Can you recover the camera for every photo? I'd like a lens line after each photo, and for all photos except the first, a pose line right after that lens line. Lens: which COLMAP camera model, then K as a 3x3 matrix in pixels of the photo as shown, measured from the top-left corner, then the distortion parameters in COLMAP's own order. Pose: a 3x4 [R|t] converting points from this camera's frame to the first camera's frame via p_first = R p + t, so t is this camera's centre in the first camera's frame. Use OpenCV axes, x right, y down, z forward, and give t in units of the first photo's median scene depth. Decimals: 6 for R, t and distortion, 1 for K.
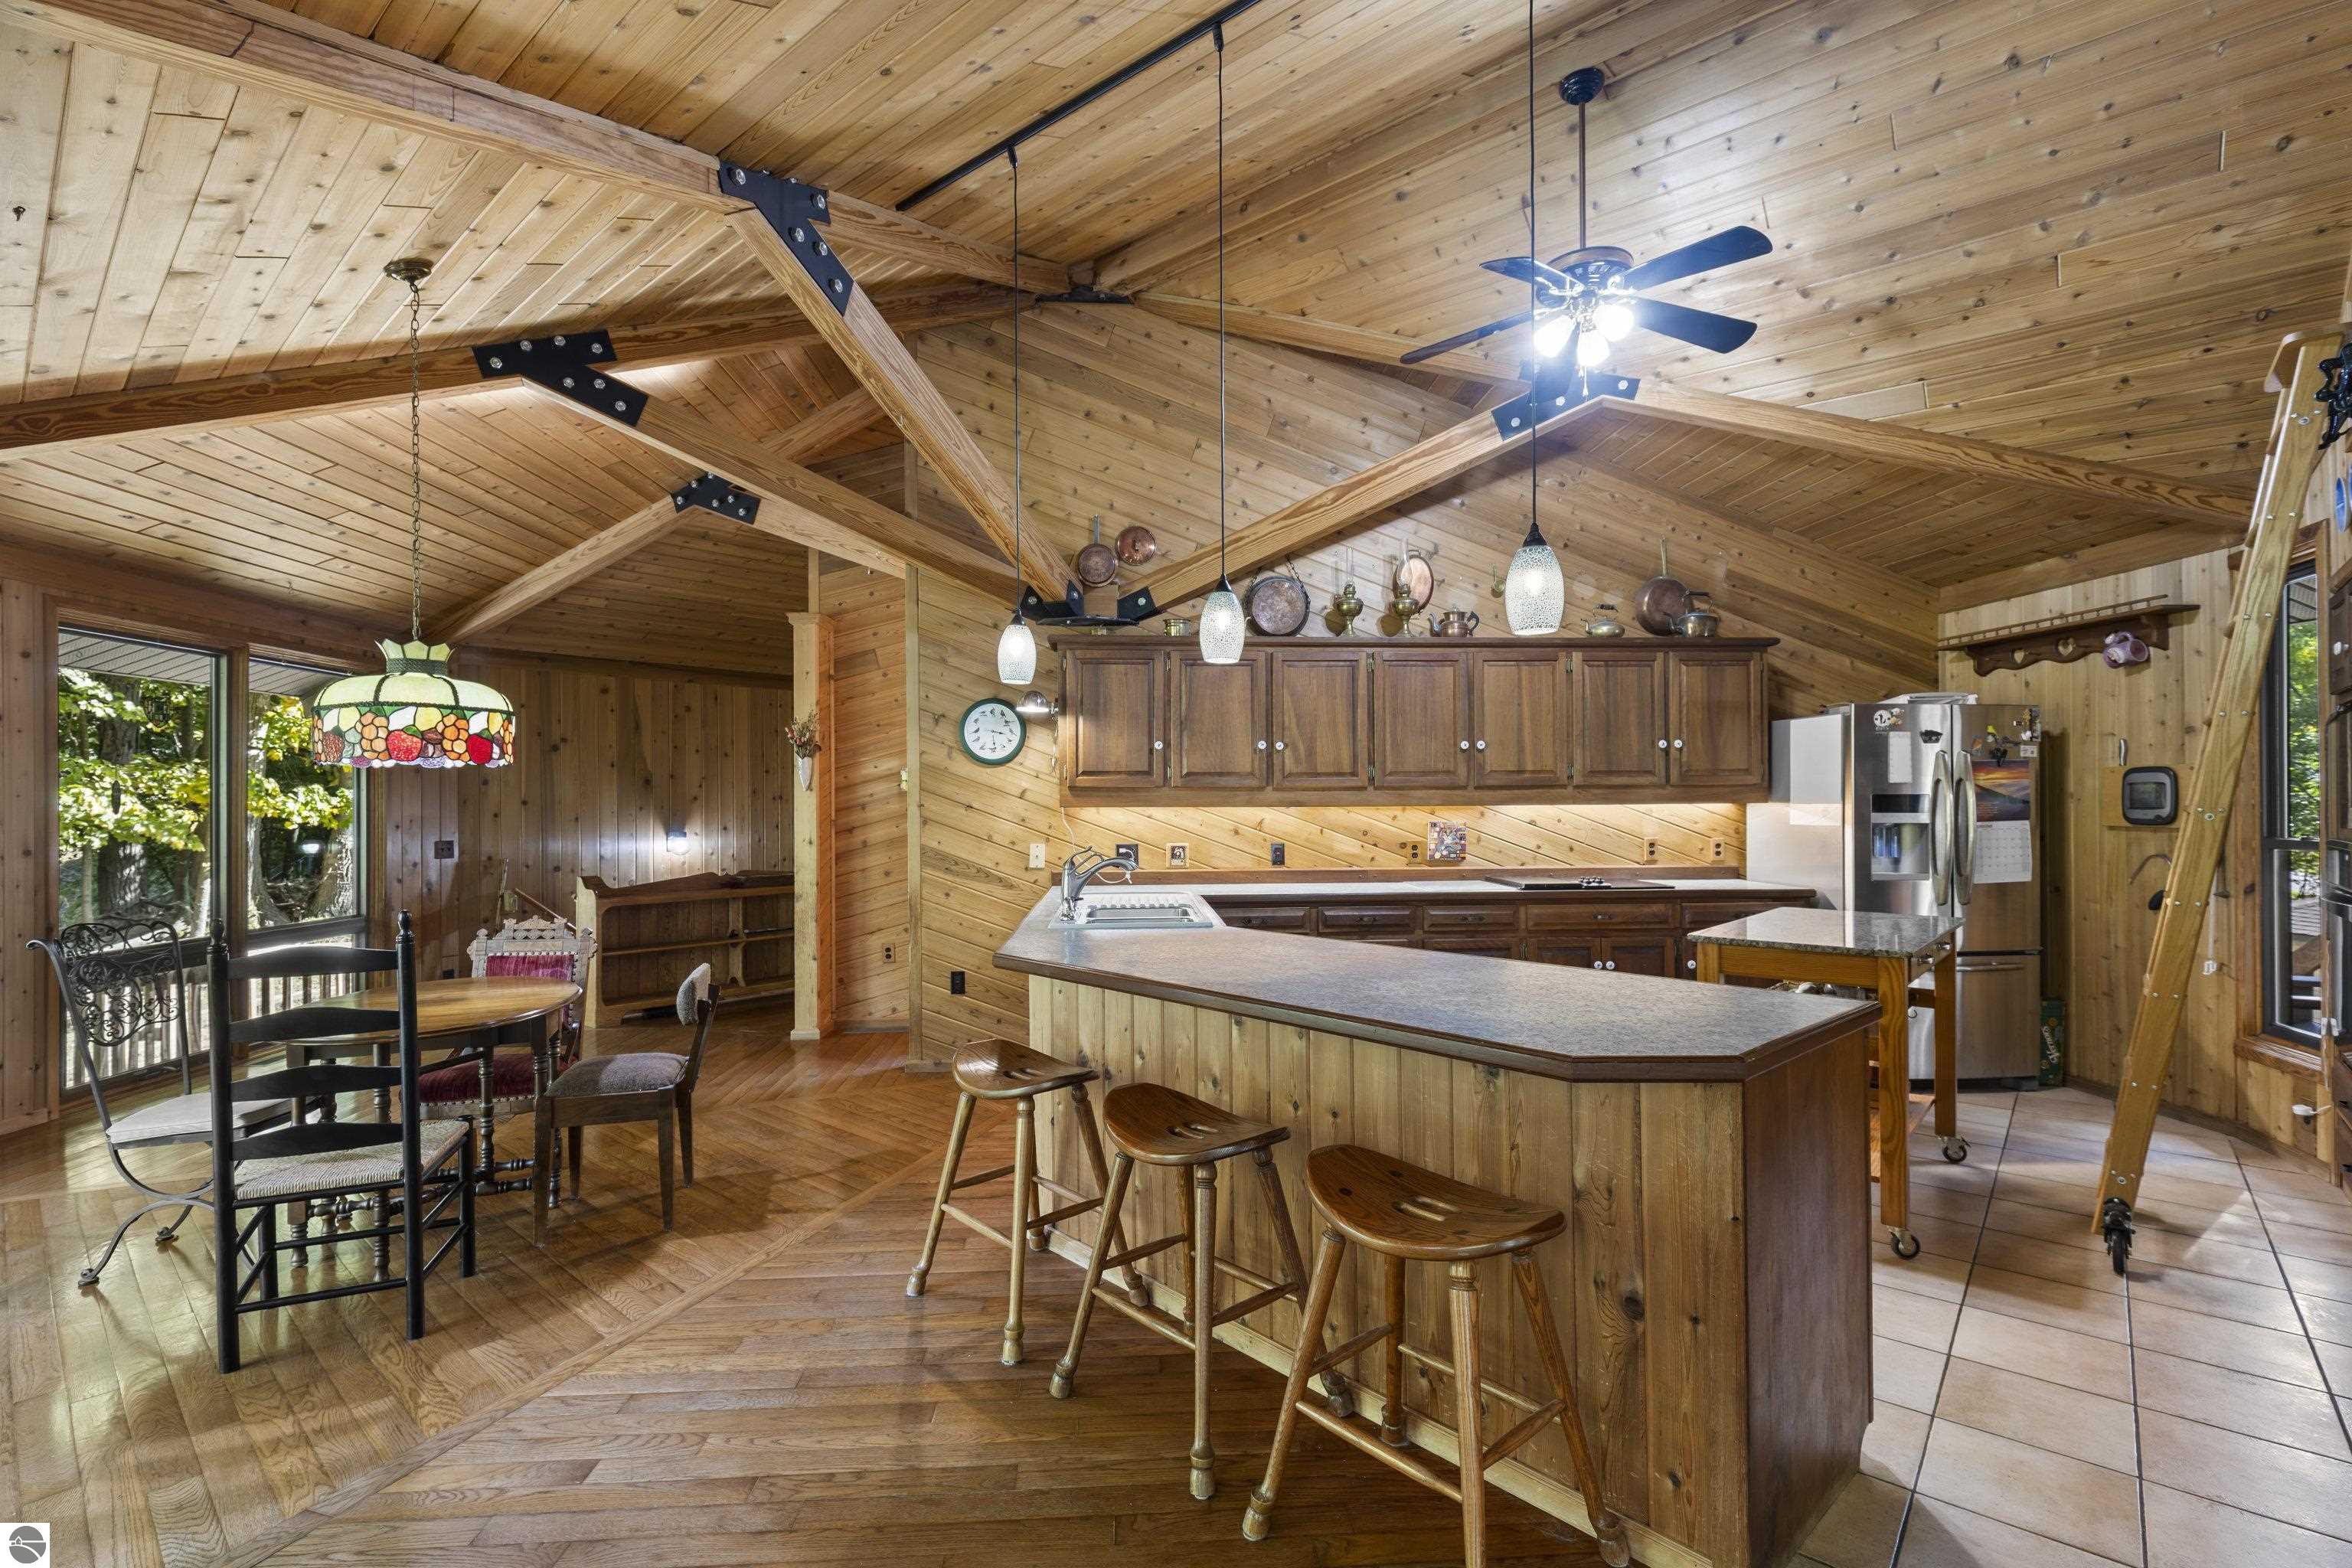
lens RADIAL K [[1061.5, 0, 1182.3], [0, 1061.5, 797.5], [0, 0, 1]] dist [0.002789, 0.000327]
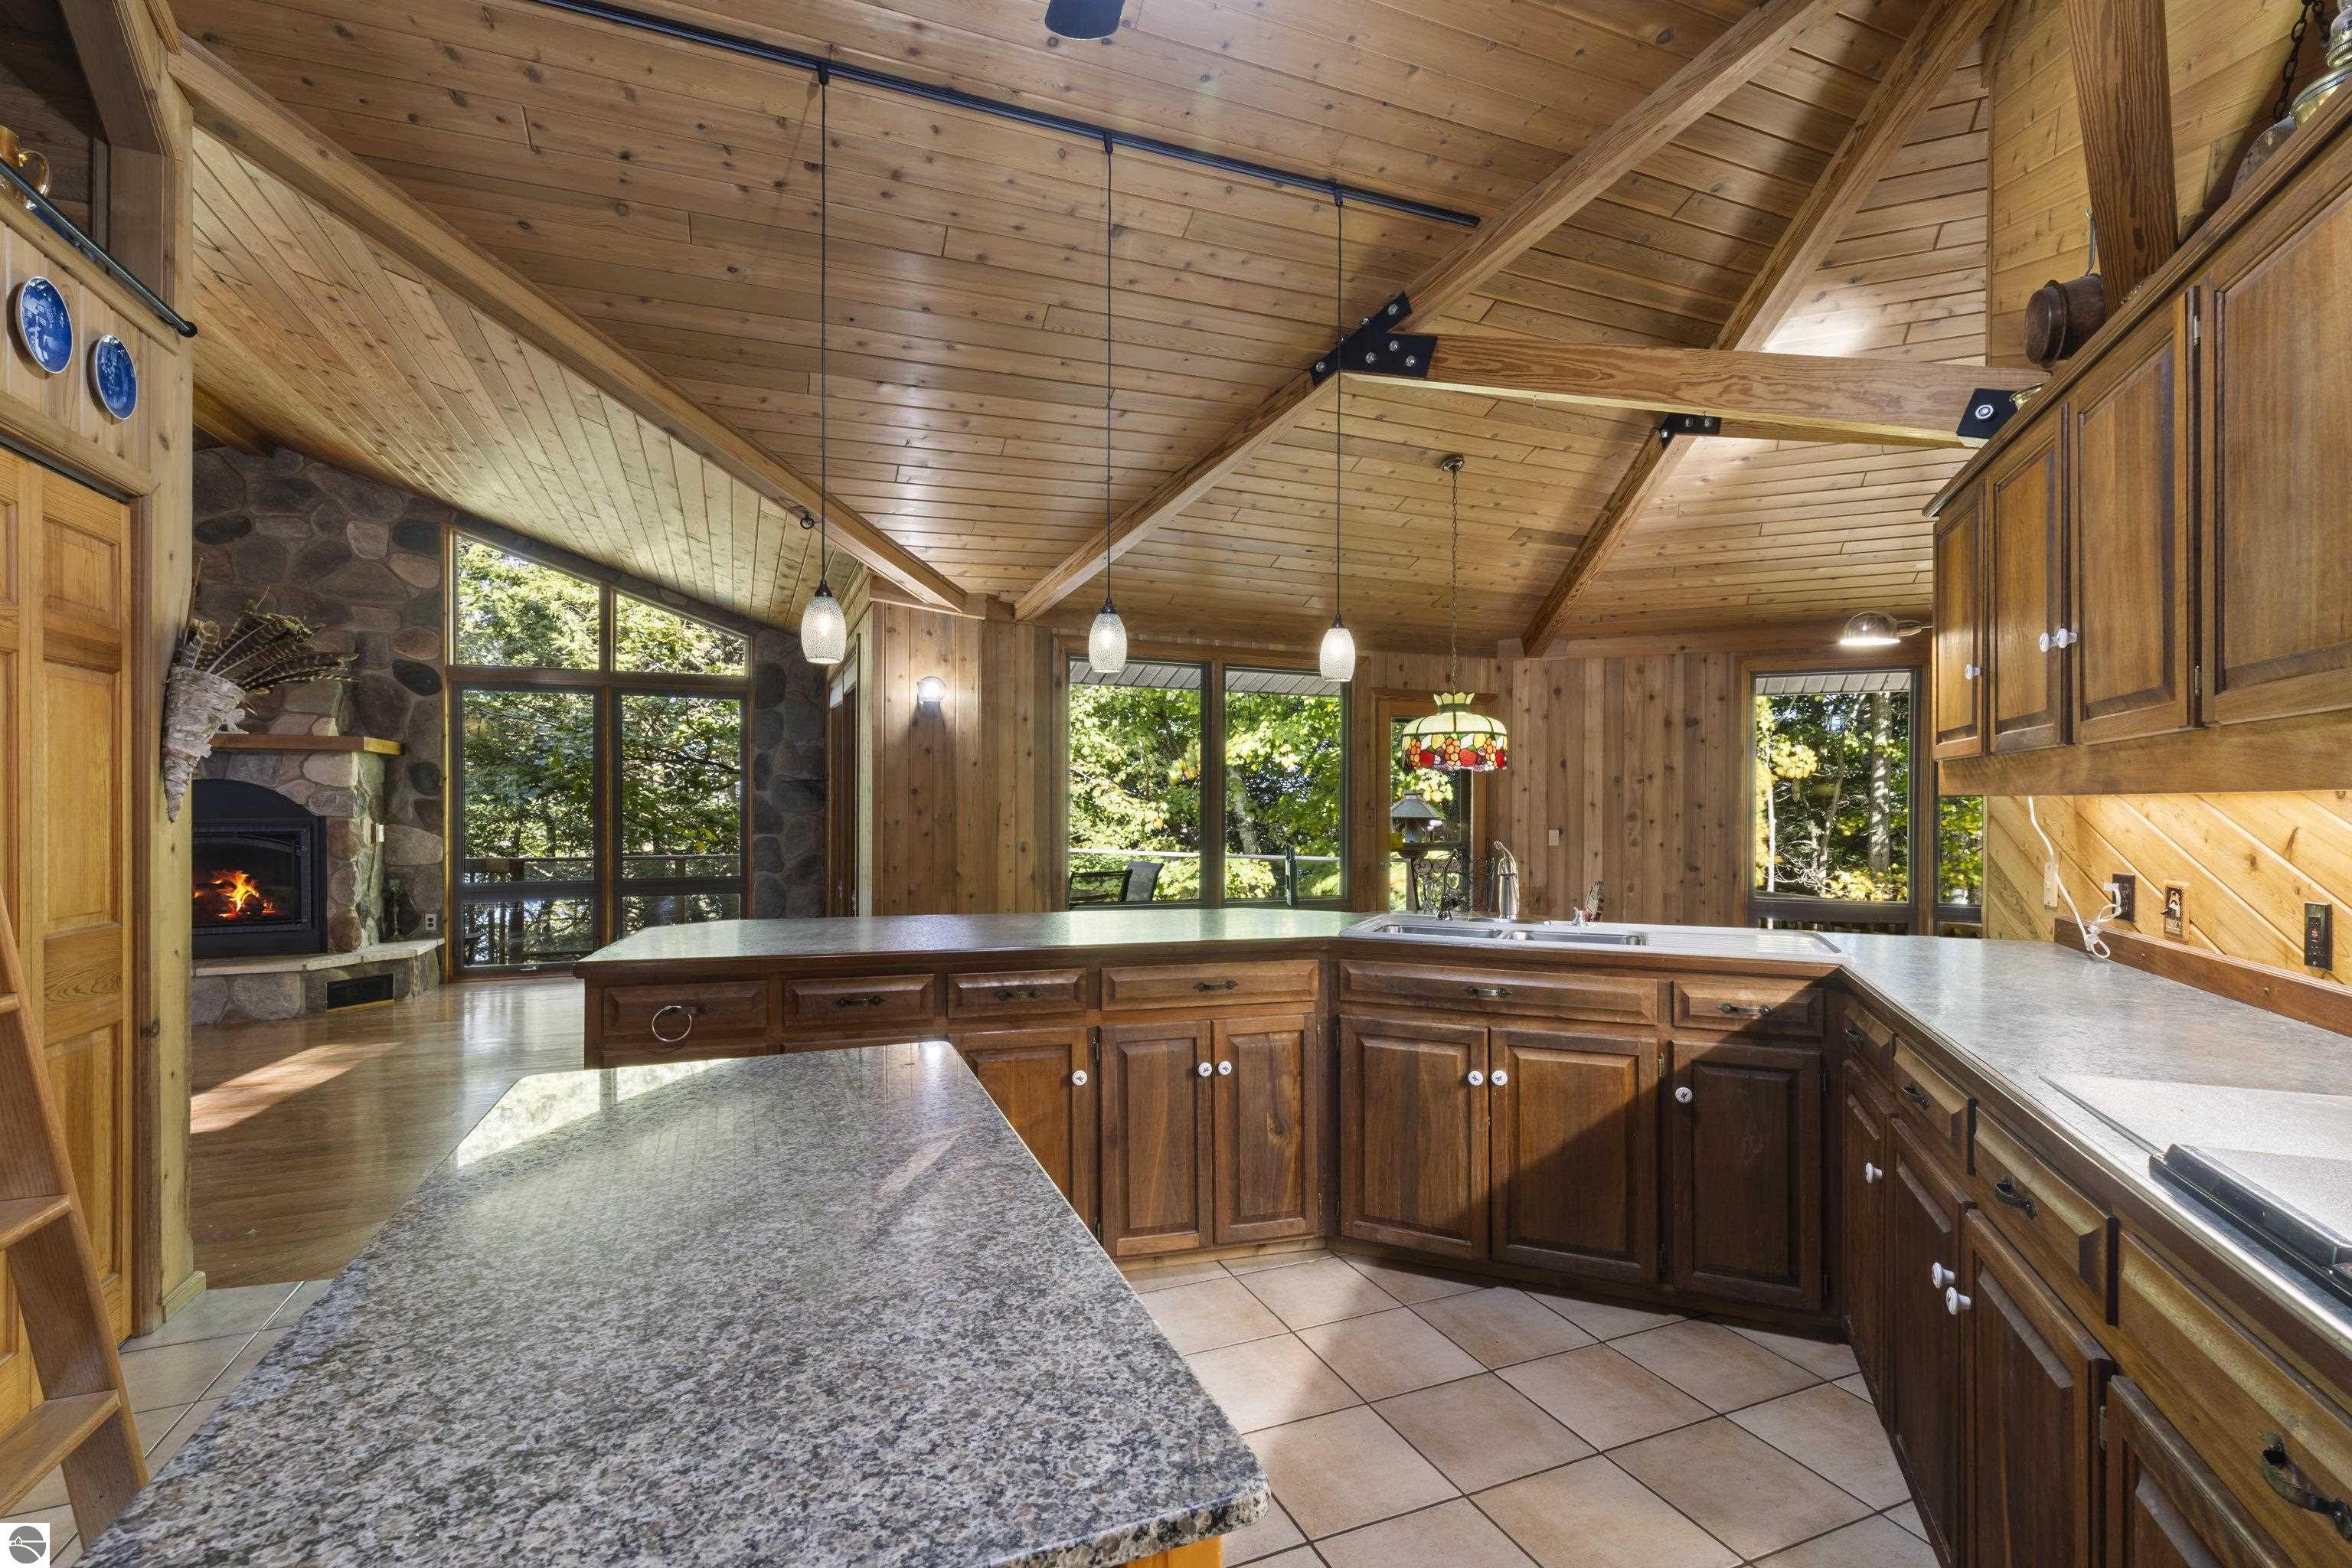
lens RADIAL K [[1058.7, 0, 1179.8], [0, 1058.7, 810.5], [0, 0, 1]] dist [0.005024, 0.000022]
pose [[-0.447213, 0.011575, -0.894352, 0.581449], [0.004637, 0.999933, 0.010622, 0.008829], [0.894415, 0.000603, -0.447237, 0.865033]]
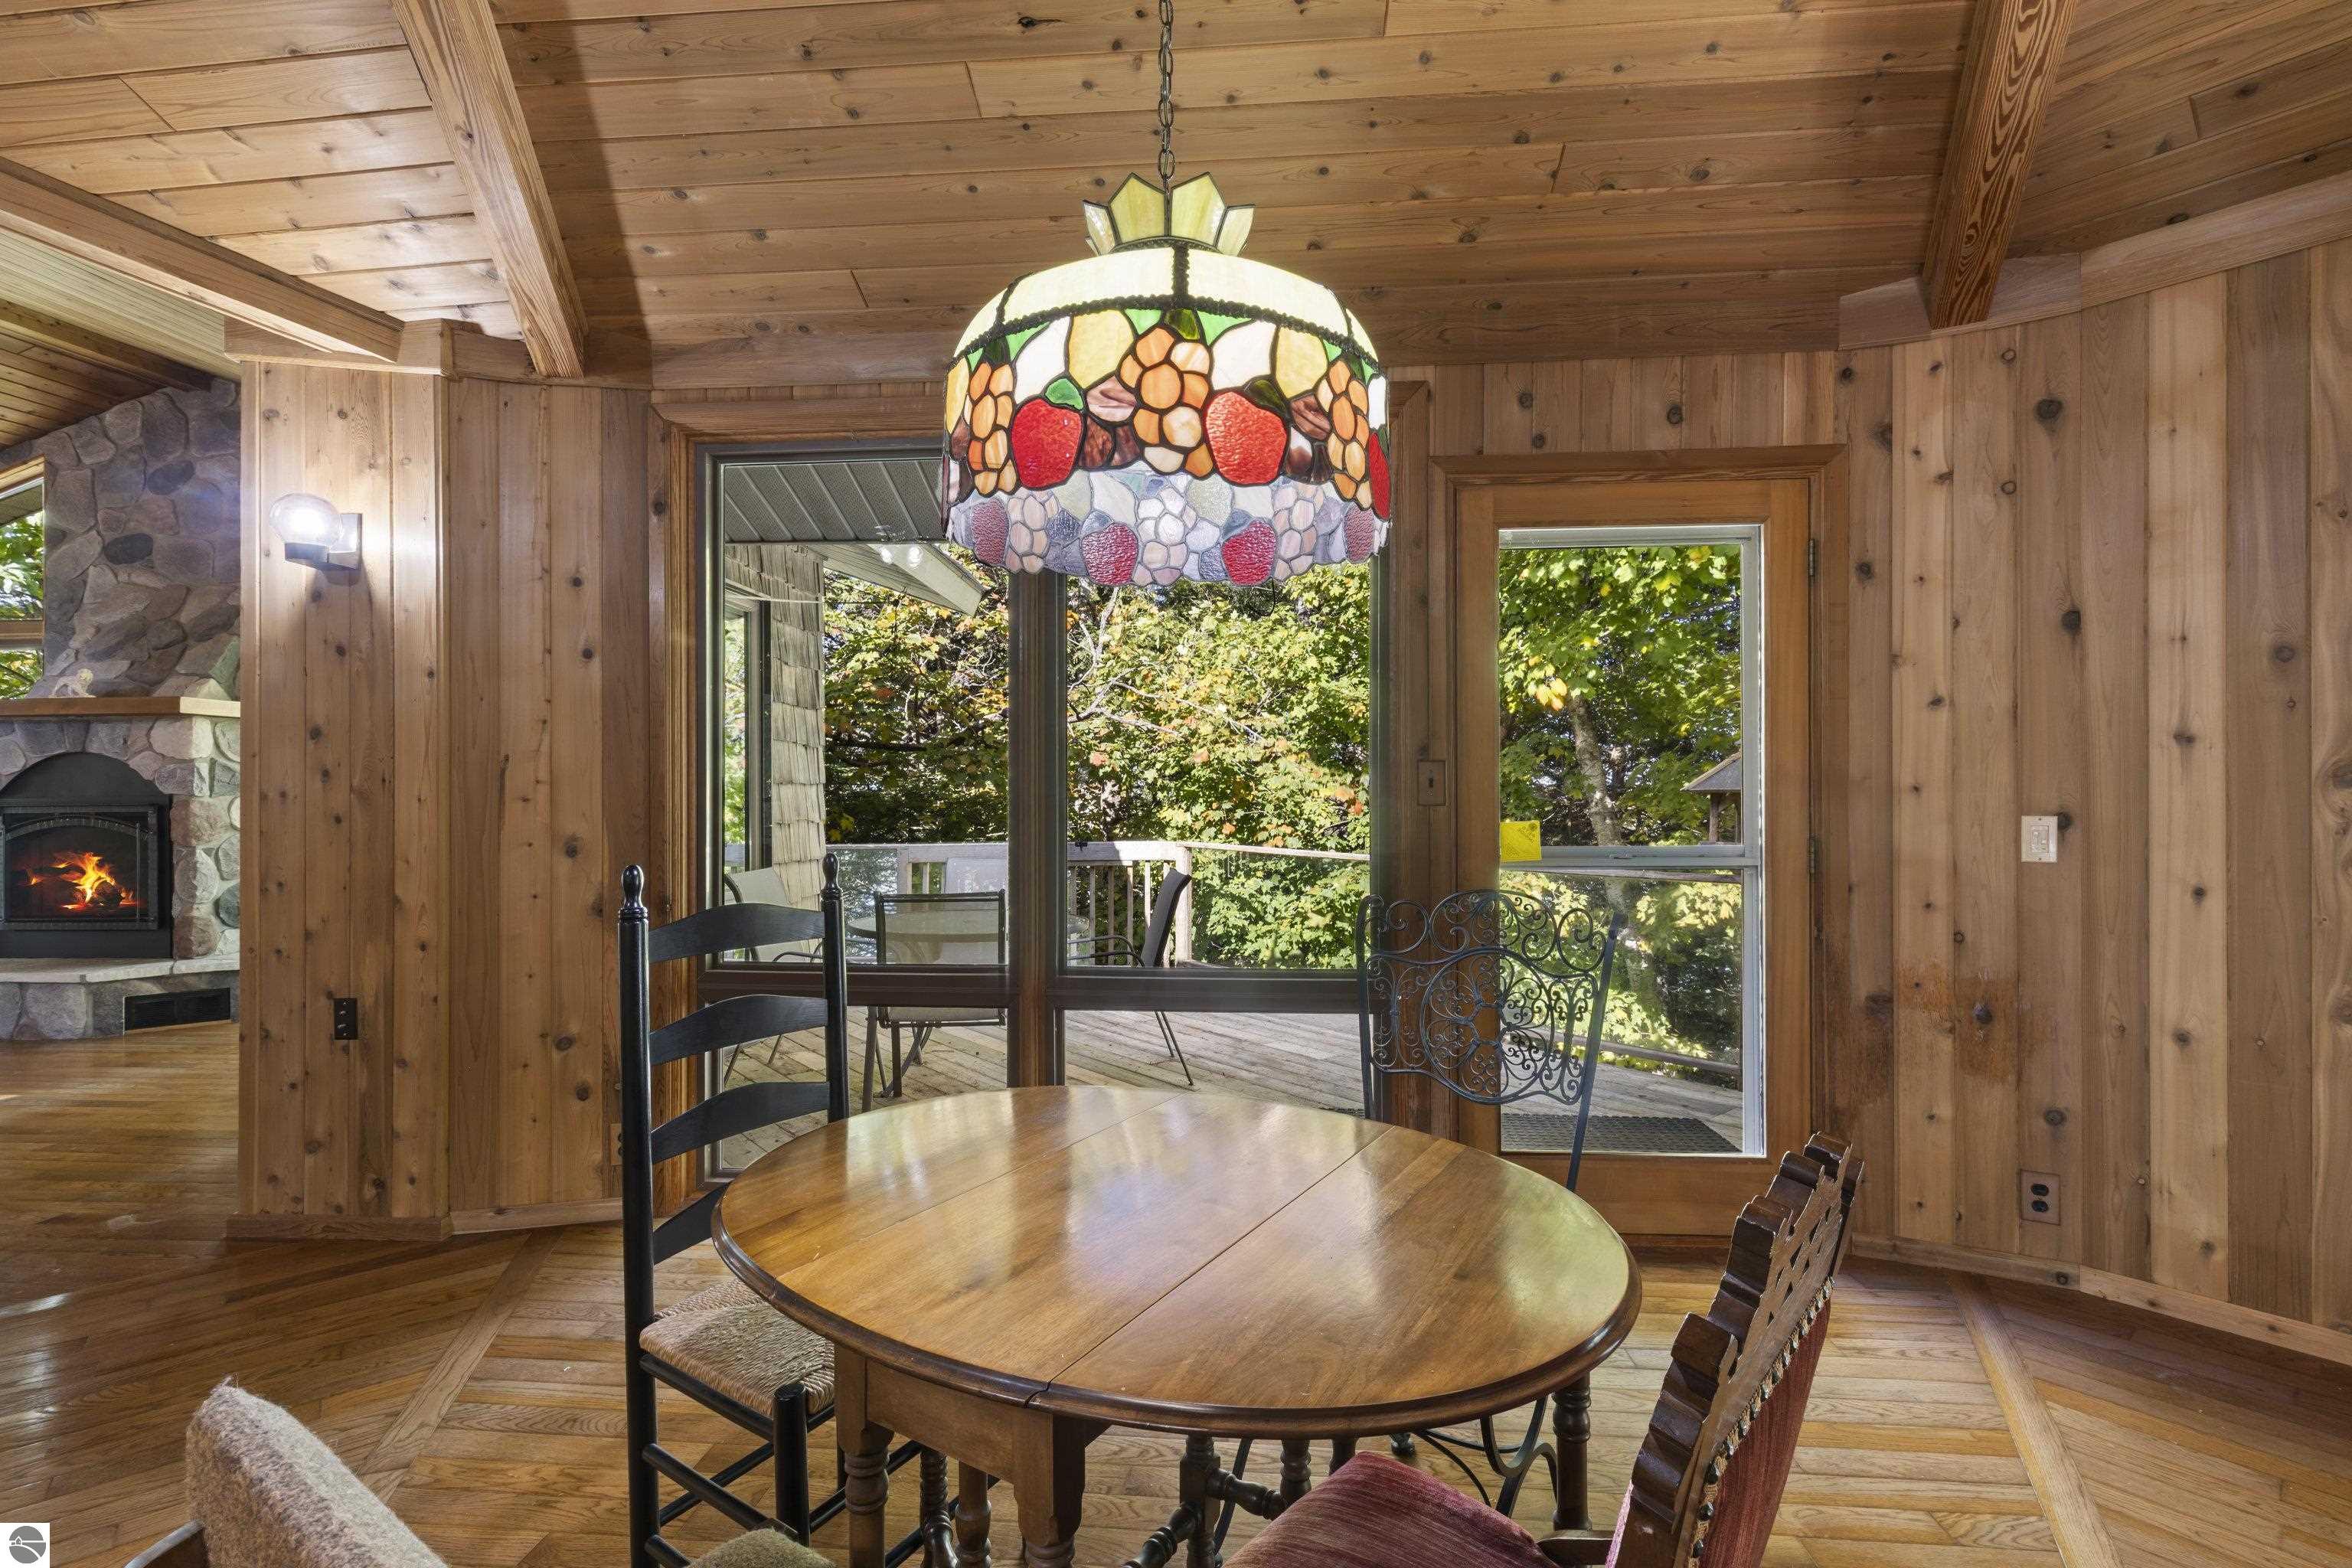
lens RADIAL K [[1069.4, 0, 1185.6], [0, 1069.4, 795.8], [0, 0, 1]] dist [0.001635, 0.000048]
pose [[-0.805934, 0.009956, -0.591922, -0.318495], [0.012014, 0.999928, 0.000461, 0.038325], [0.591884, -0.006740, -0.805995, 0.841877]]
